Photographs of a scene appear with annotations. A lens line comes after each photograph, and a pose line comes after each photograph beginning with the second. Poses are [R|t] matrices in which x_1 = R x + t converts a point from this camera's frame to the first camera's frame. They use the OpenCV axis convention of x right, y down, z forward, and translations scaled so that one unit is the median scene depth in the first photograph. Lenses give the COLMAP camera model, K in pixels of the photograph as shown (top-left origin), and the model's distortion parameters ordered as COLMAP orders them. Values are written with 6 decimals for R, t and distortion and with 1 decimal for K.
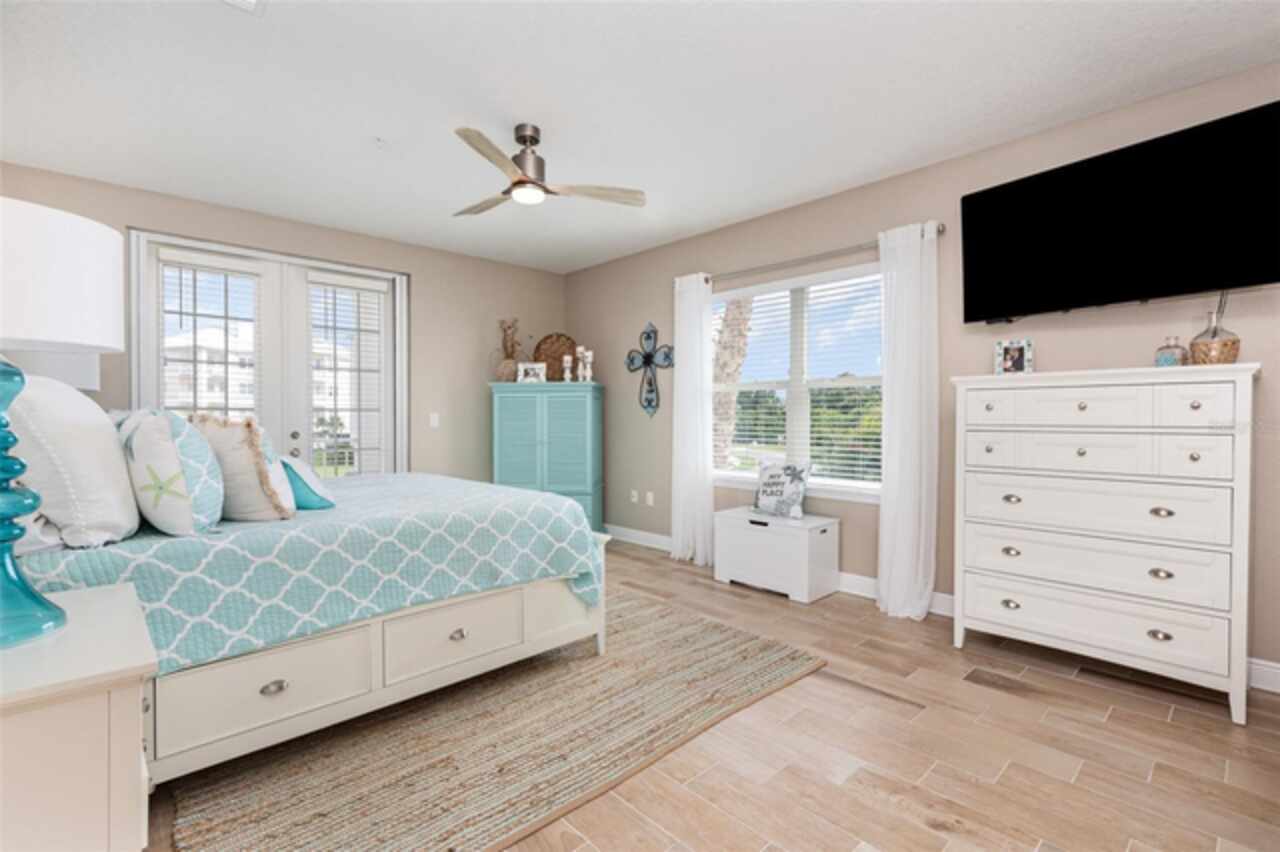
lens RADIAL K [[587.4, 0, 641.9], [0, 587.4, 421.7], [0, 0, 1]] dist [0.009907, -0.000279]
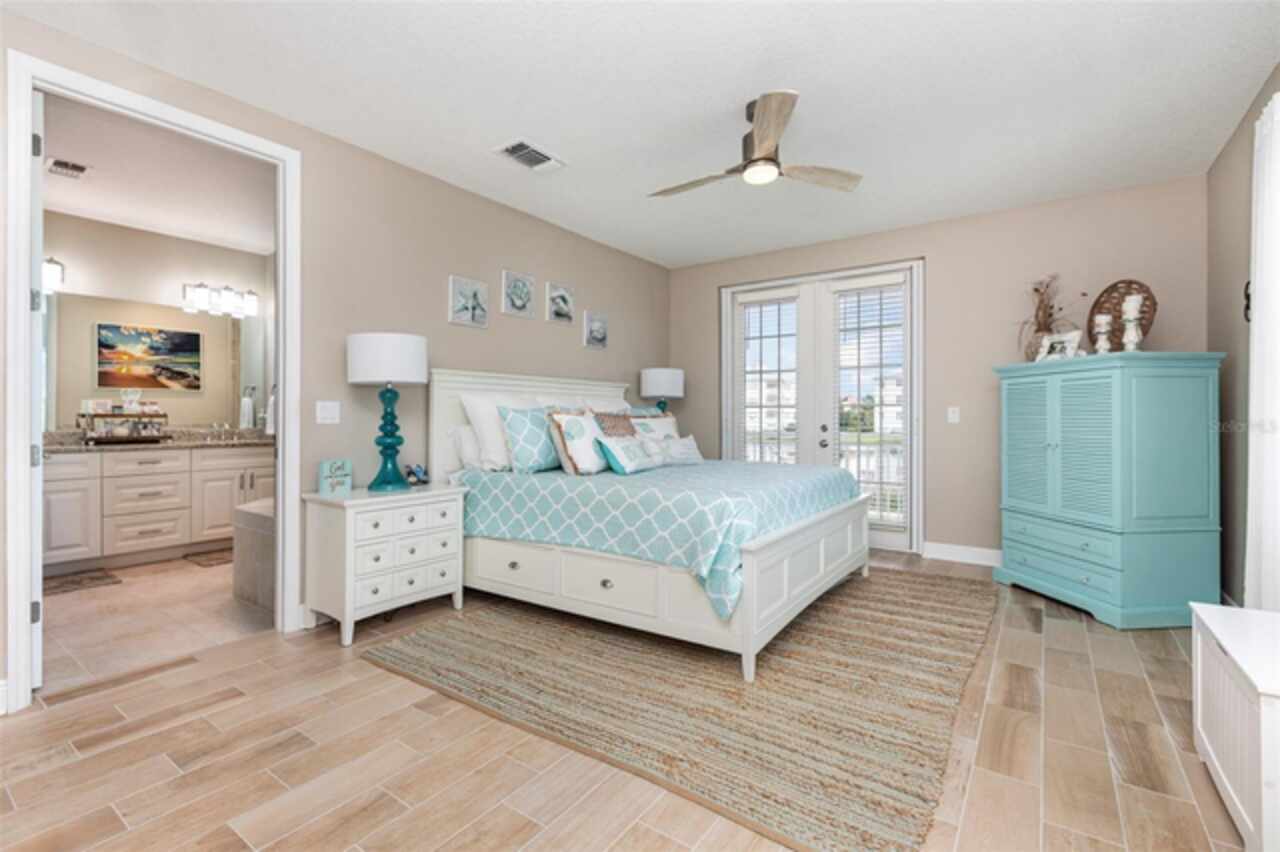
lens RADIAL K [[587.4, 0, 640.8], [0, 587.4, 421.0], [0, 0, 1]] dist [0.009907, -0.000279]
pose [[0.186938, 0.006352, -0.982351, 0.709625], [-0.008287, 0.999954, 0.004889, 0.009353], [0.982337, 0.007227, 0.186982, 0.645513]]
